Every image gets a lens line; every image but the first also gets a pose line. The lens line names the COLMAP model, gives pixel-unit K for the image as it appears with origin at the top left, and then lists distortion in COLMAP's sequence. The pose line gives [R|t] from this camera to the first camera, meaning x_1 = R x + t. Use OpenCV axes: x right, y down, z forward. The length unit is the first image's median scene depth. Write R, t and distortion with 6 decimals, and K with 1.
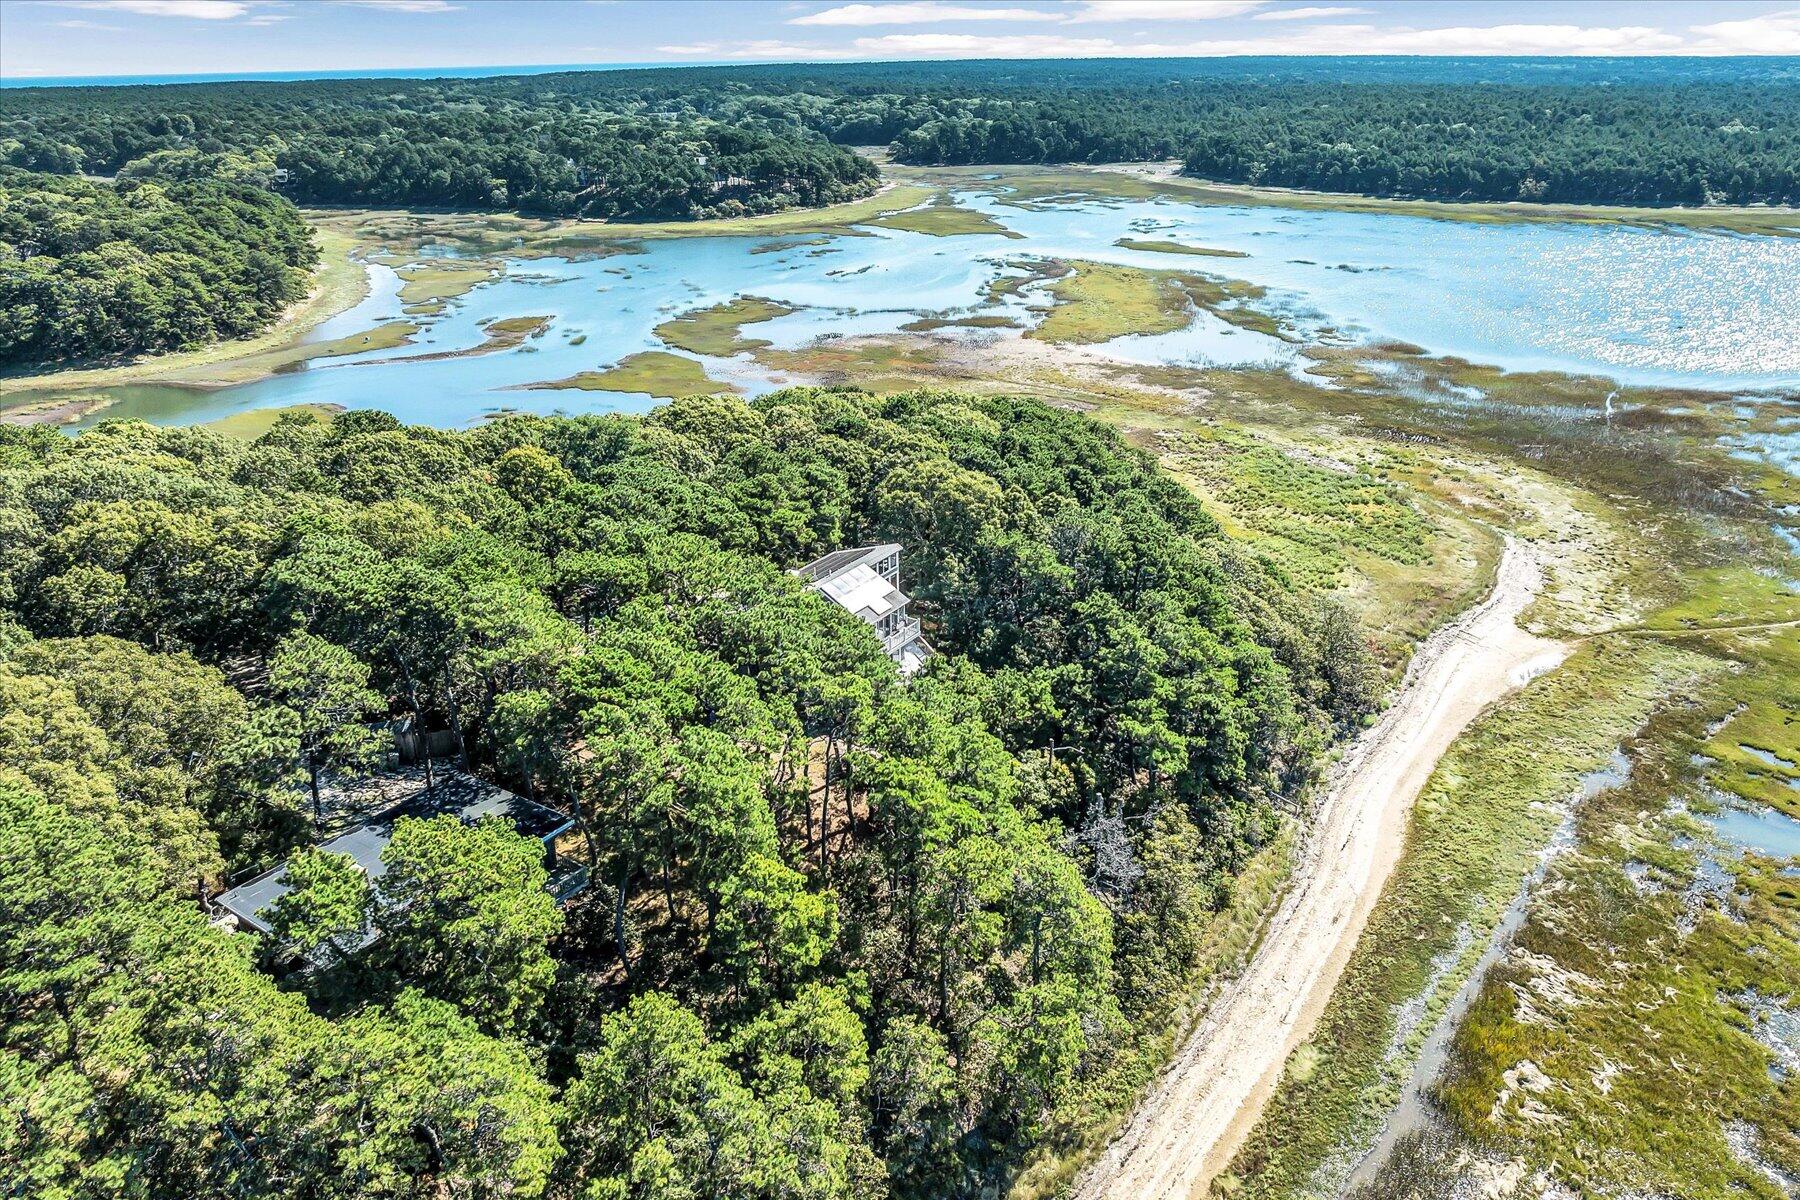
lens RADIAL K [[1272.1, 0, 905.7], [0, 1272.1, 599.9], [0, 0, 1]] dist [-0.041988, 0.004095]
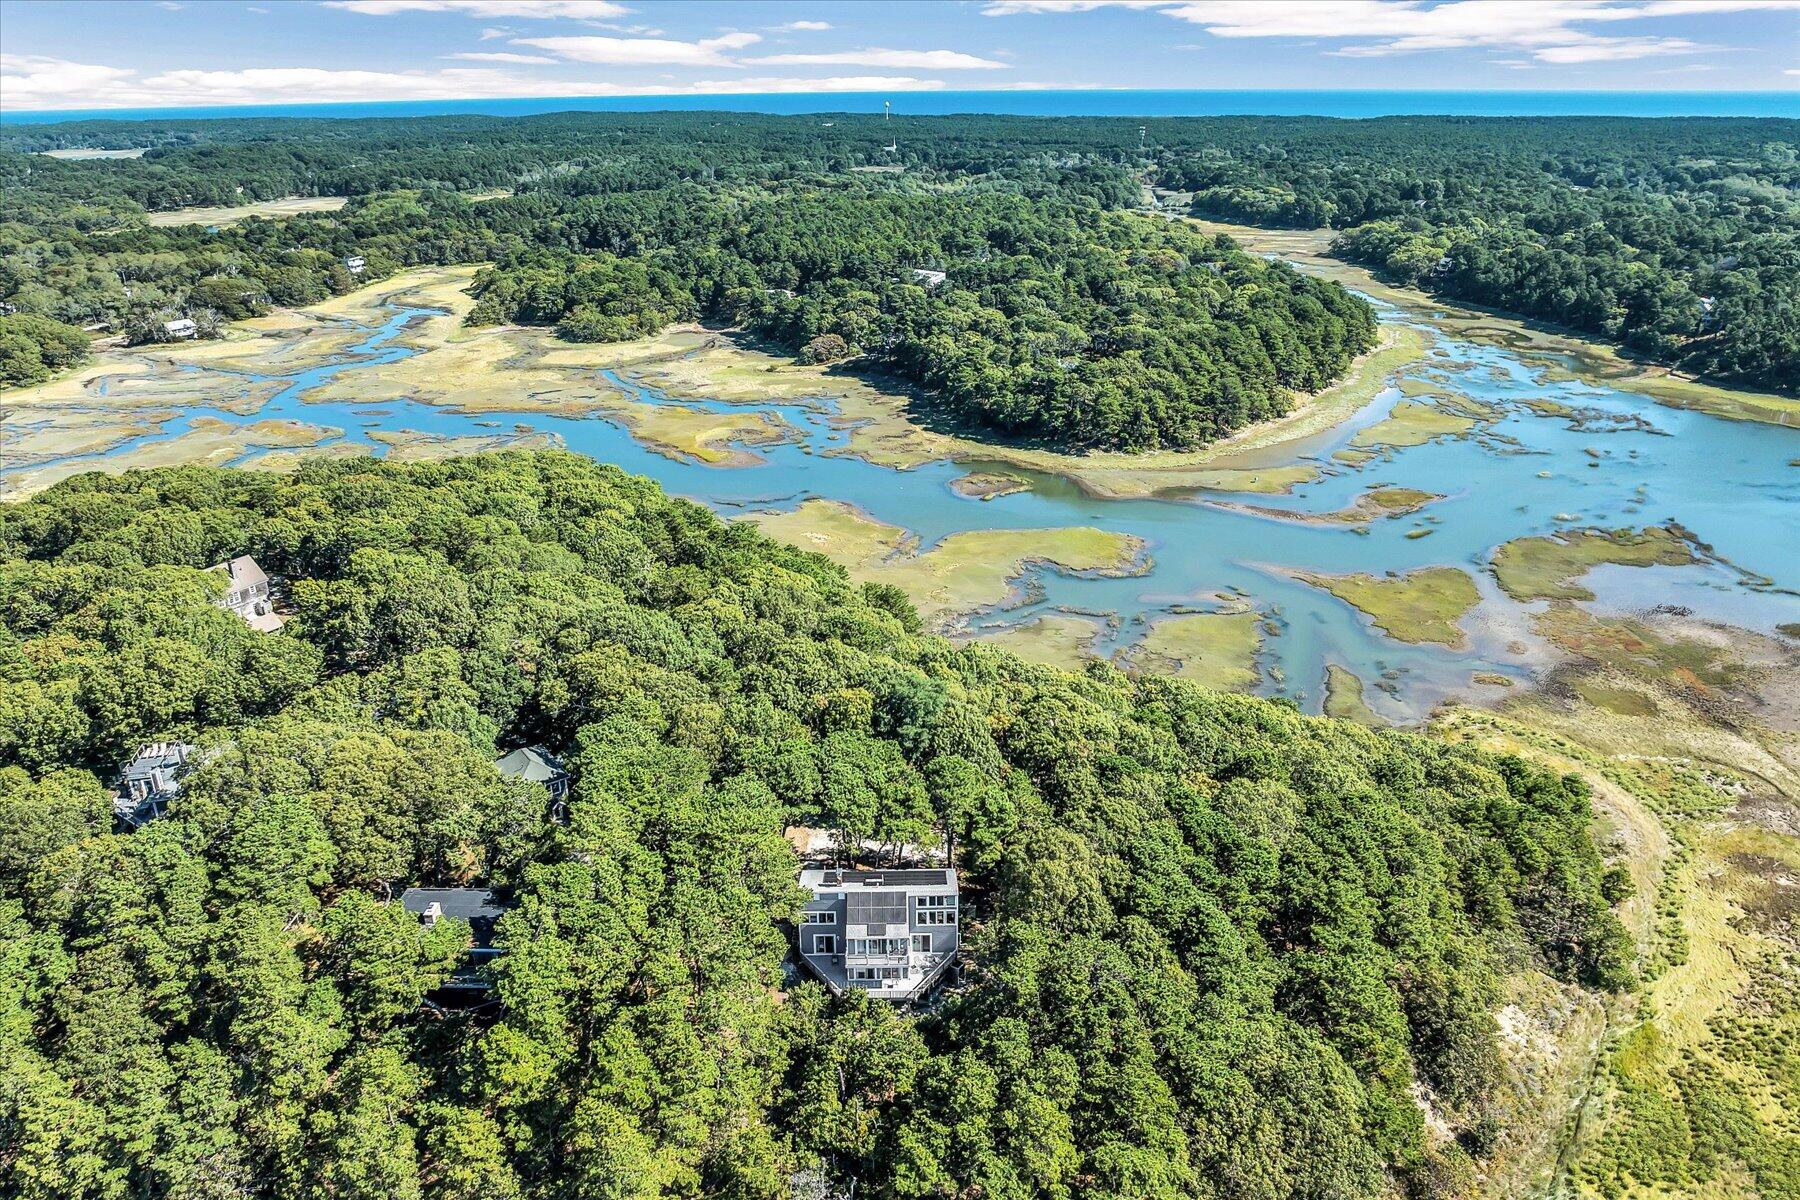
lens RADIAL K [[1272.1, 0, 893.0], [0, 1272.1, 598.1], [0, 0, 1]] dist [-0.041988, 0.004095]
pose [[0.561214, 0.315054, -0.765362, 0.689280], [-0.324173, 0.934510, 0.146977, -0.401540], [0.761545, 0.165624, 0.626592, 0.147926]]
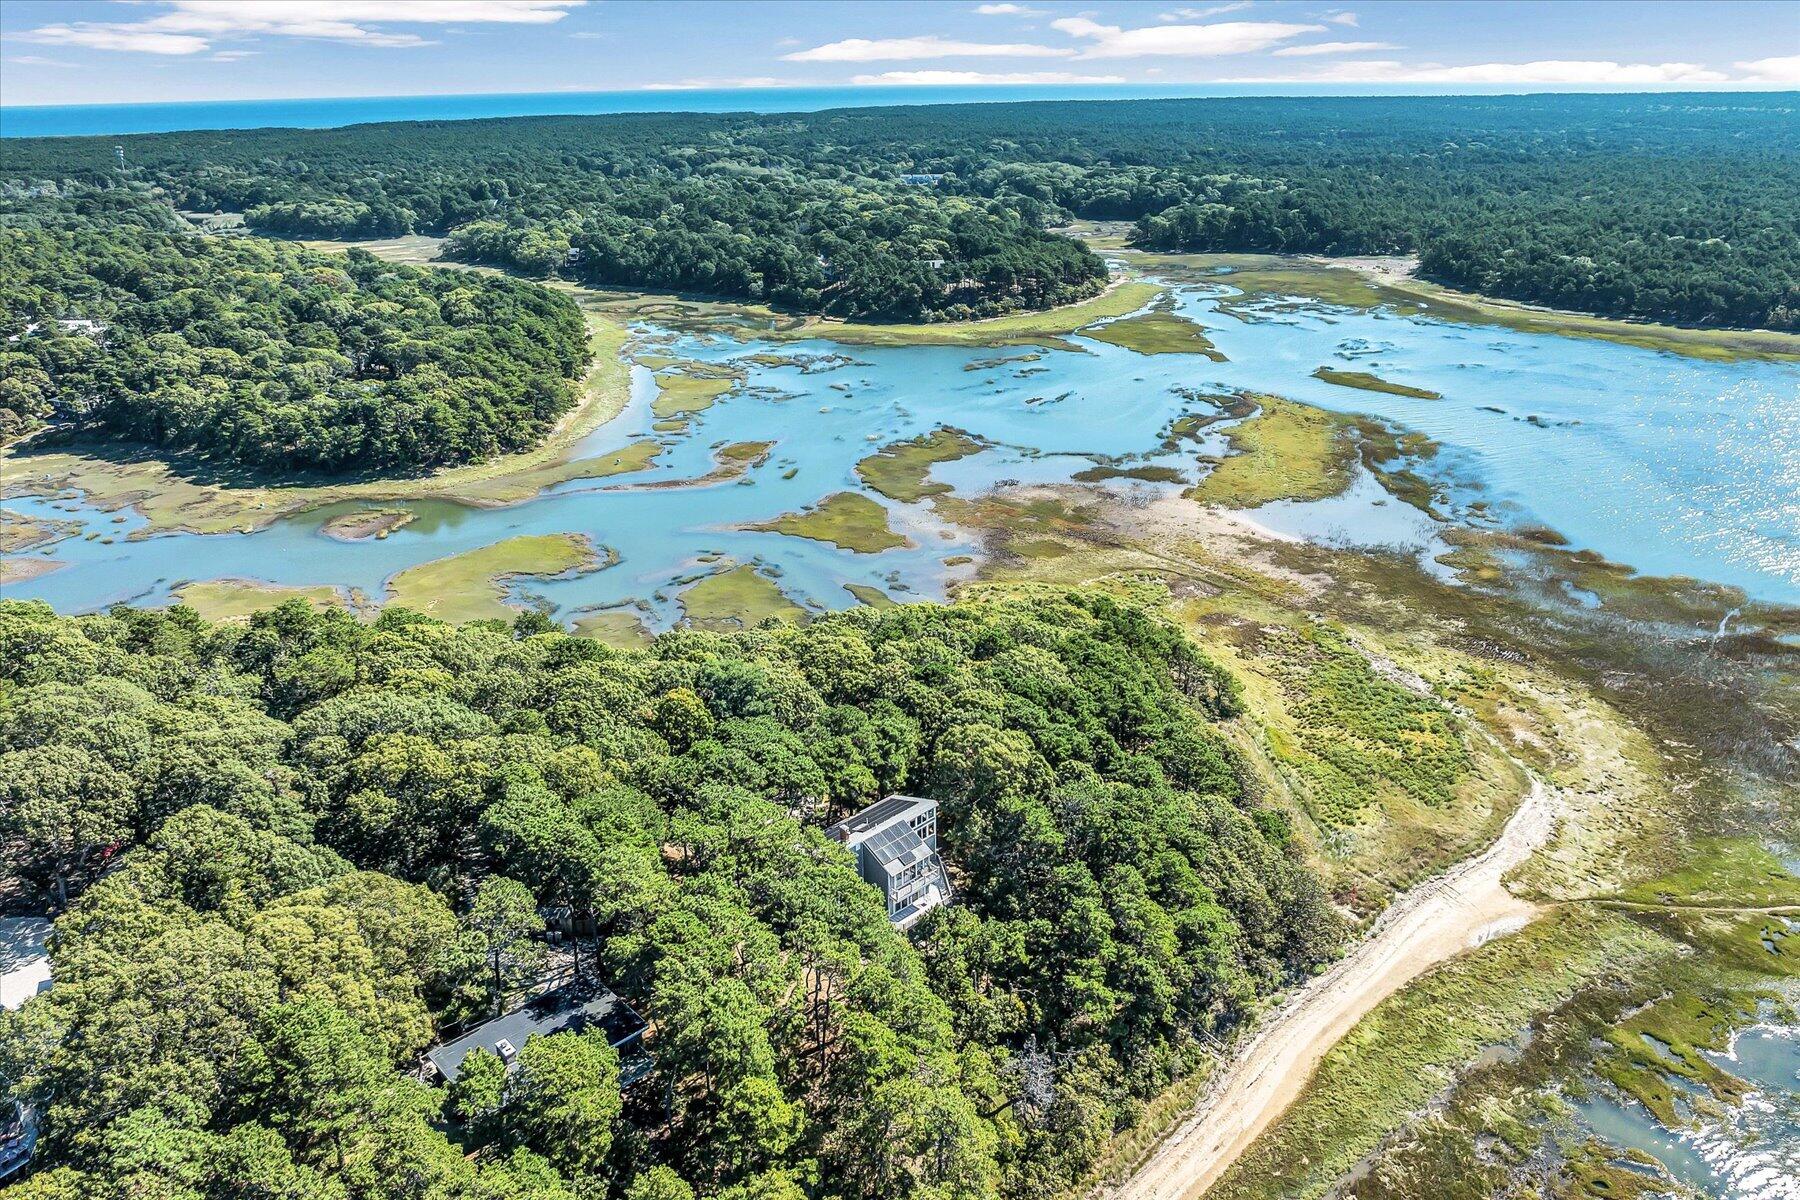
lens RADIAL K [[1272.1, 0, 904.5], [0, 1272.1, 602.9], [0, 0, 1]] dist [-0.041988, 0.004095]
pose [[0.978430, 0.078190, -0.191207, 0.175354], [-0.080846, 0.996708, -0.006117, -0.210775], [0.190100, 0.021443, 0.981531, -0.270105]]
